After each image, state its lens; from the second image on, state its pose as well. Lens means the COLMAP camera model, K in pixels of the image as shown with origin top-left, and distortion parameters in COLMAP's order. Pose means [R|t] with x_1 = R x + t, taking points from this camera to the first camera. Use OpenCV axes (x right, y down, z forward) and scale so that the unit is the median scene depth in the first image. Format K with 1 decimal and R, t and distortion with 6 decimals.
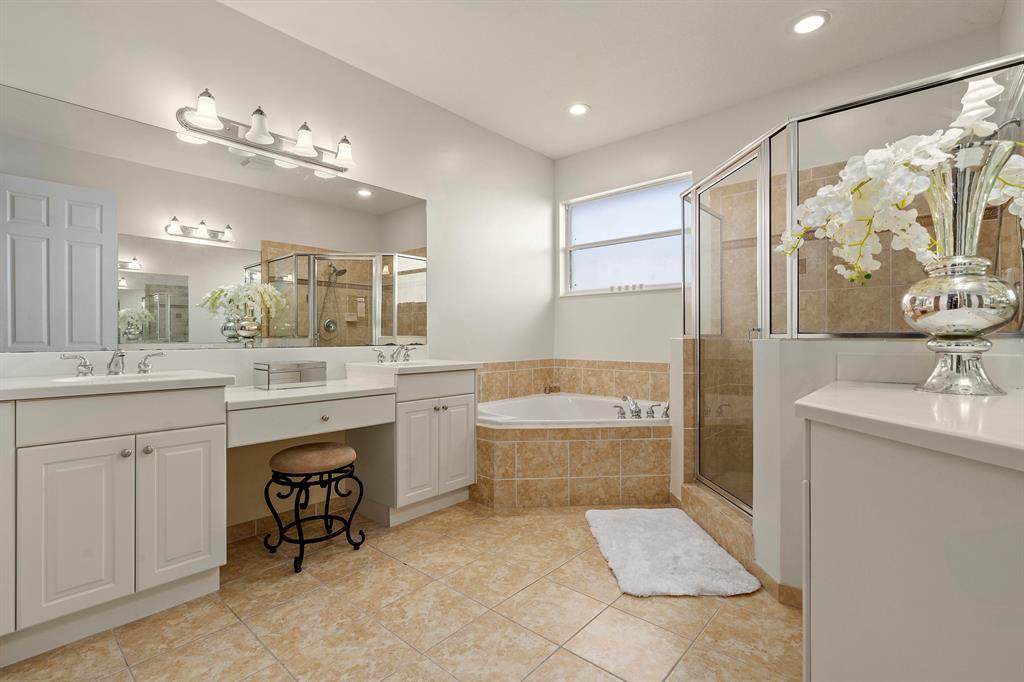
lens RADIAL K [[469.4, 0, 512.3], [0, 469.4, 339.2], [0, 0, 1]] dist [-0.003234, 0.000133]
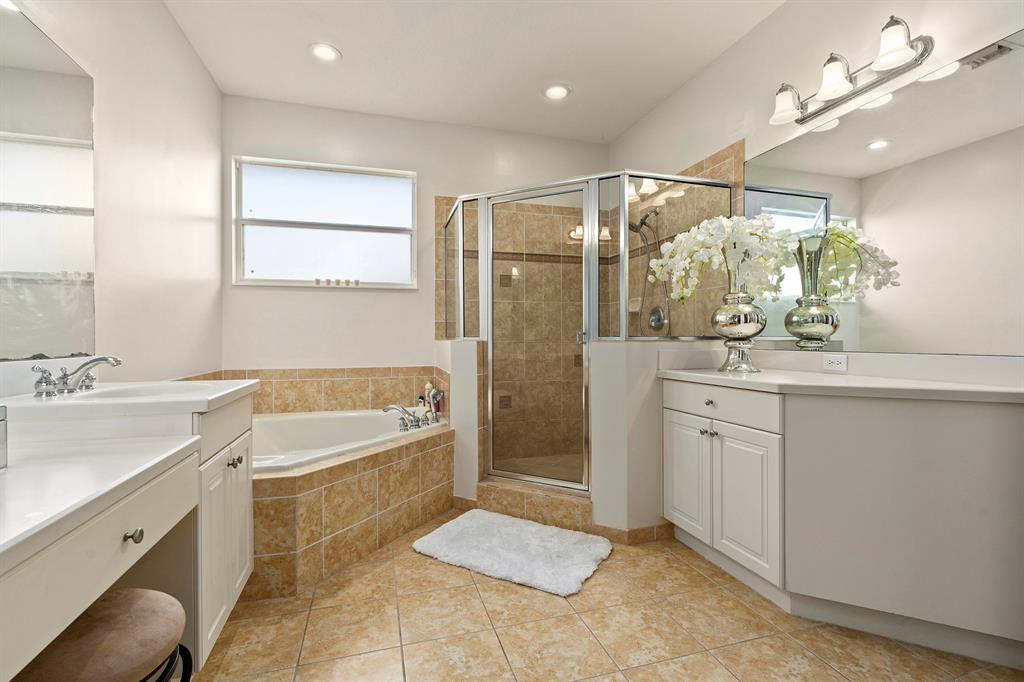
lens RADIAL K [[469.4, 0, 512.3], [0, 469.4, 339.2], [0, 0, 1]] dist [-0.003234, 0.000133]
pose [[0.525414, -0.002204, 0.850844, -0.461958], [0.005827, 0.999983, -0.001008, -0.003600], [-0.850826, 0.005488, 0.525418, 0.394307]]
